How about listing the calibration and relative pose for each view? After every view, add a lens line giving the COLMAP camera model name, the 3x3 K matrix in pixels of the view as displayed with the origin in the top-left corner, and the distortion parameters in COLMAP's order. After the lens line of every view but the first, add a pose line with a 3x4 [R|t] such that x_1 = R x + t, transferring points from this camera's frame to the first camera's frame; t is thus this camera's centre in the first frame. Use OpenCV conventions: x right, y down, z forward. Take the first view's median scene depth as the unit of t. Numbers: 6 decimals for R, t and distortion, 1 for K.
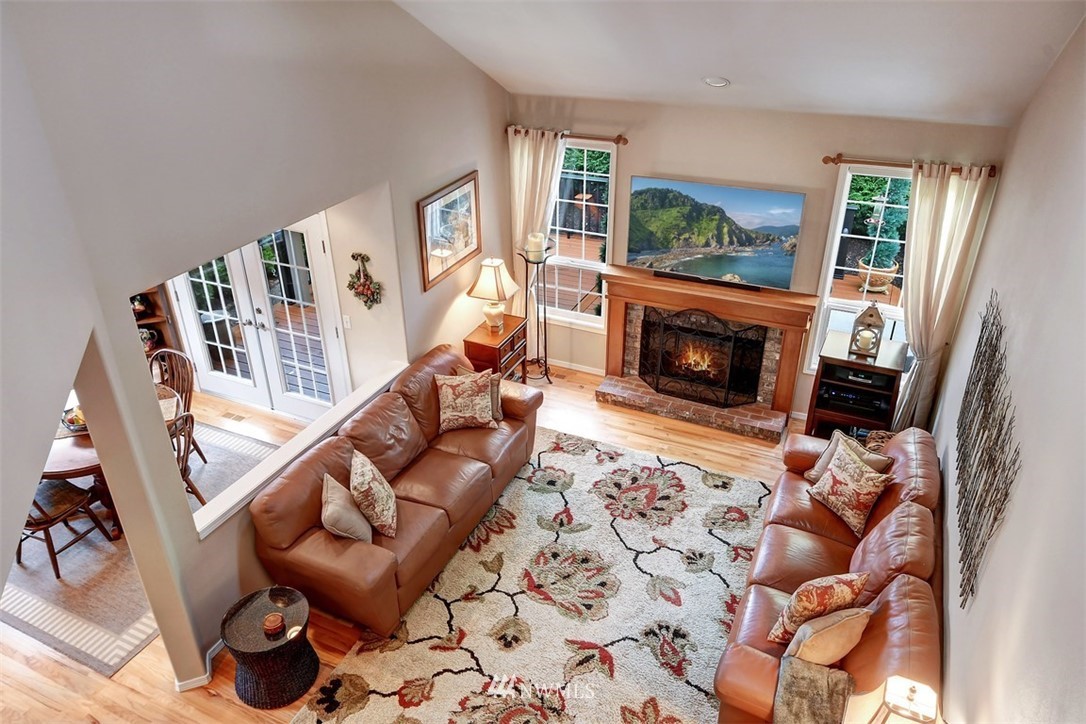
lens RADIAL K [[720.0, 0, 538.7], [0, 720.0, 351.0], [0, 0, 1]] dist [0.014802, -0.002044]
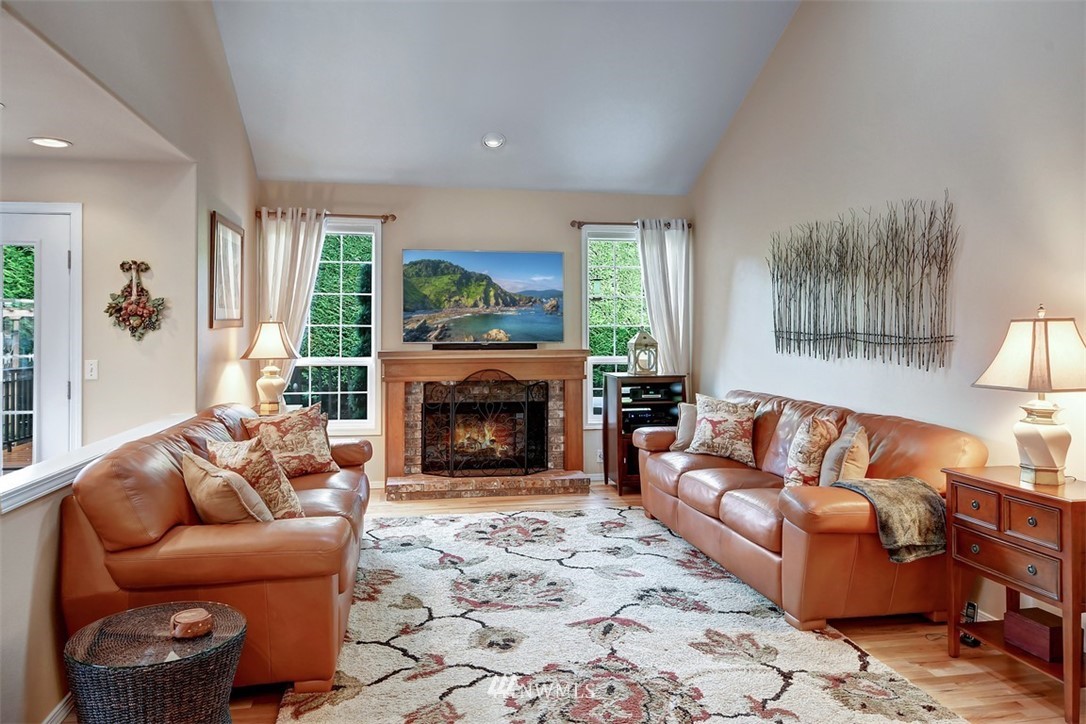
lens RADIAL K [[702.1, 0, 509.2], [0, 702.1, 344.8], [0, 0, 1]] dist [0.007312, -0.000955]
pose [[0.824749, 0.009057, 0.565427, -0.367465], [0.255855, 0.885704, -0.387384, 0.357705], [-0.504309, 0.464162, 0.728166, 0.323532]]
